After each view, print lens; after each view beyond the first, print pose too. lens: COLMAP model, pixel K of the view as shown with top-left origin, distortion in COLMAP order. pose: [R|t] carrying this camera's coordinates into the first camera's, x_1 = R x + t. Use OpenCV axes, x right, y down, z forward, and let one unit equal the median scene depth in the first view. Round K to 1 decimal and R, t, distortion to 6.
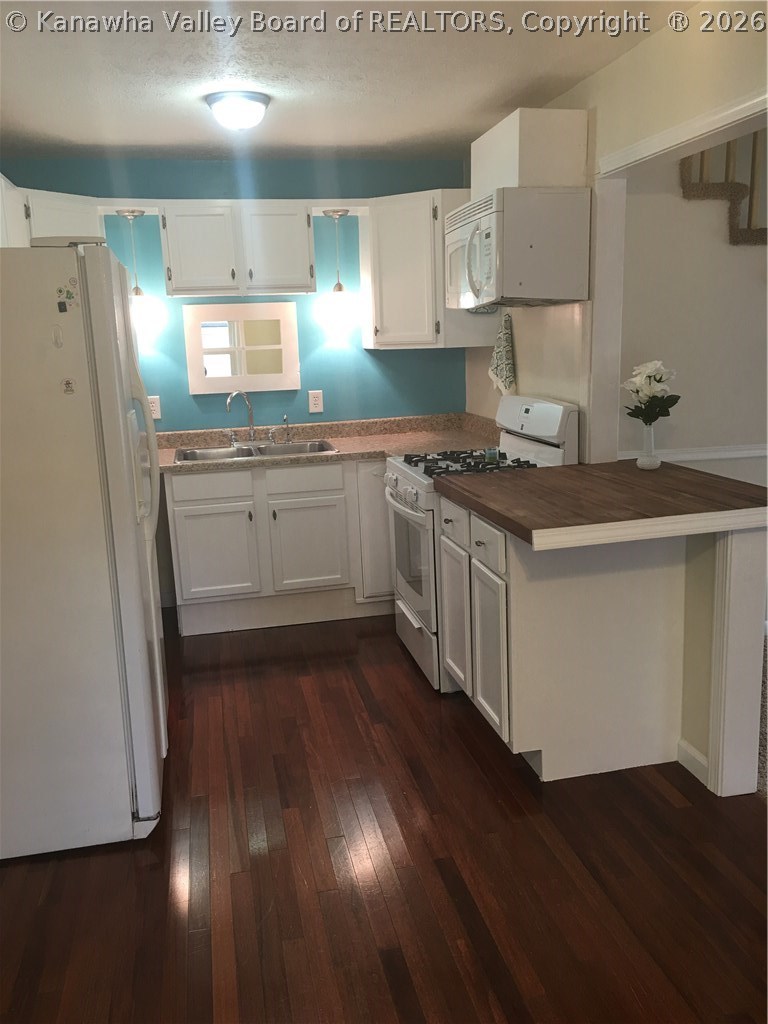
lens RADIAL K [[867.1, 0, 384.0], [0, 867.1, 512.0], [0, 0, 1]] dist [0.091182, -0.124338]
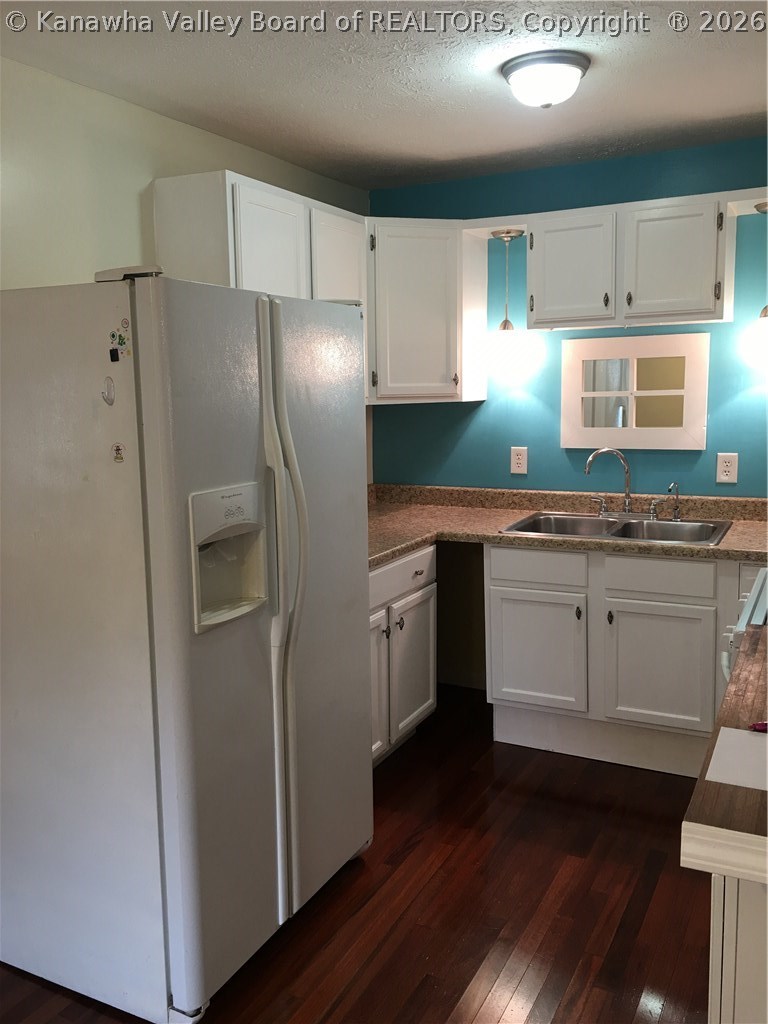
lens RADIAL K [[867.1, 0, 384.0], [0, 867.1, 512.0], [0, 0, 1]] dist [0.091182, -0.124338]
pose [[0.775031, 0.116814, -0.621033, 0.176223], [-0.134488, 0.990742, 0.018518, -0.072943], [0.617447, 0.069169, 0.783566, 0.279939]]
